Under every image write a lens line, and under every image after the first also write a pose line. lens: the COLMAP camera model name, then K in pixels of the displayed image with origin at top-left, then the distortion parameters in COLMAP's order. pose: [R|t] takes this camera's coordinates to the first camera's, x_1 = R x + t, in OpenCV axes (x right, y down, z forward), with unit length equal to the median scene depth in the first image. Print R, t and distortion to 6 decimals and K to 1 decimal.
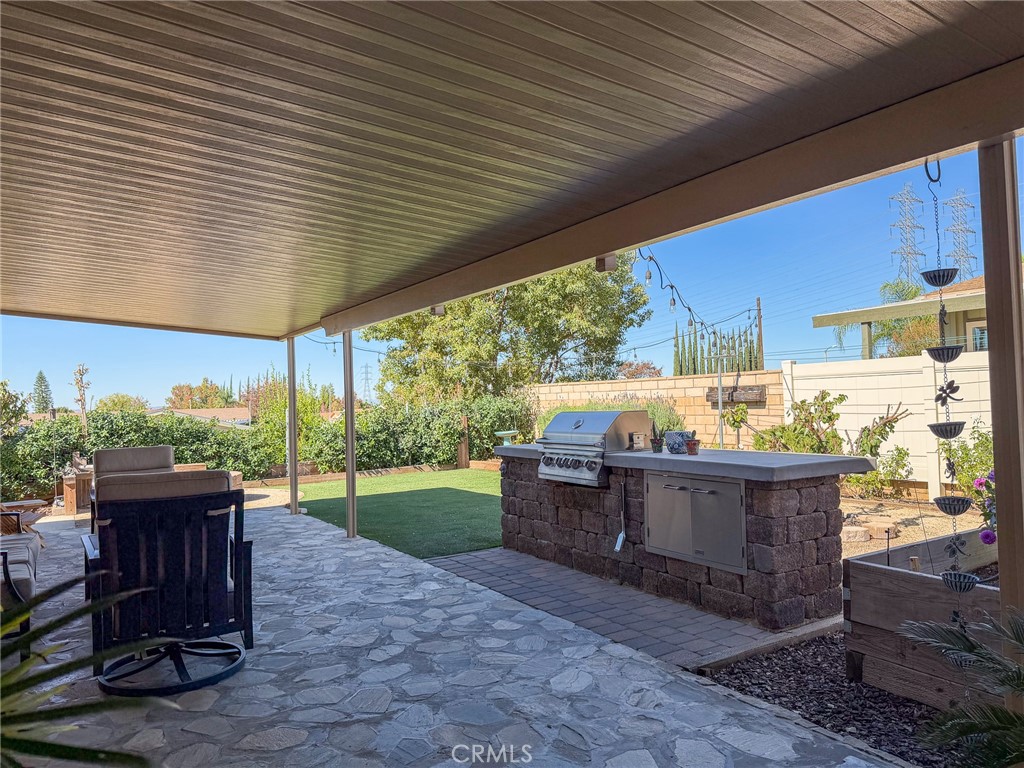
lens RADIAL K [[712.6, 0, 513.2], [0, 712.6, 381.3], [0, 0, 1]] dist [0.006926, 0.000061]
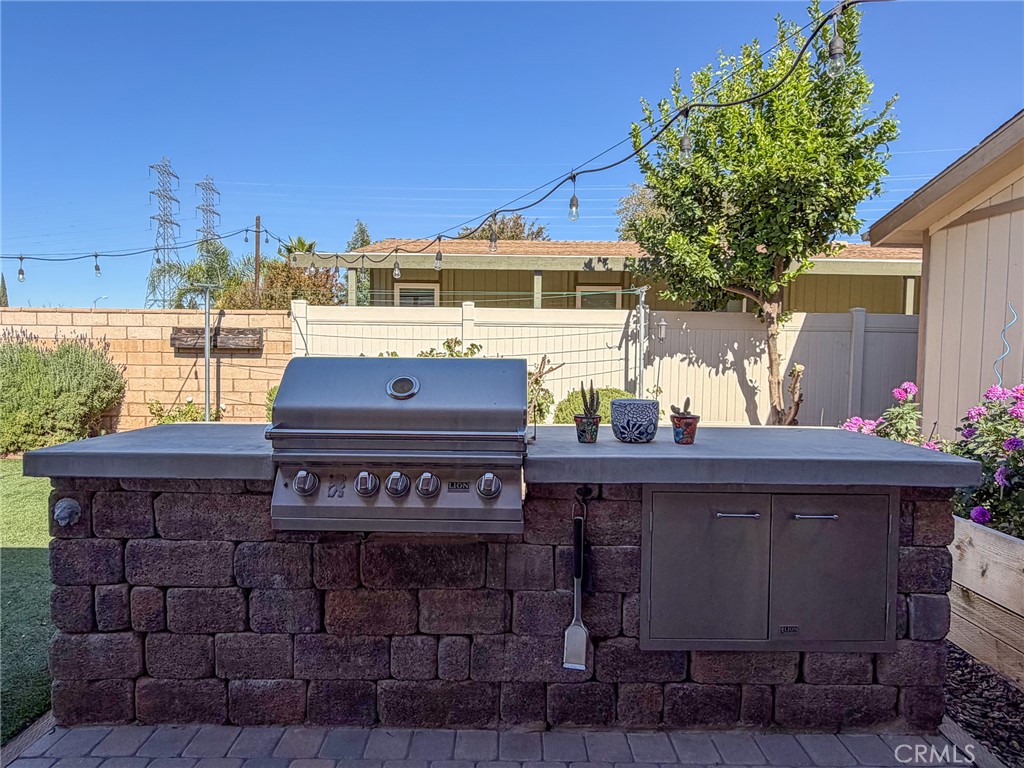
lens RADIAL K [[625.4, 0, 511.3], [0, 625.4, 388.5], [0, 0, 1]] dist [-0.005915, 0.002038]
pose [[0.520074, -0.021080, 0.853861, -0.201313], [-0.051006, 0.997145, 0.055684, 0.038066], [-0.852597, -0.072512, 0.517514, 0.797881]]
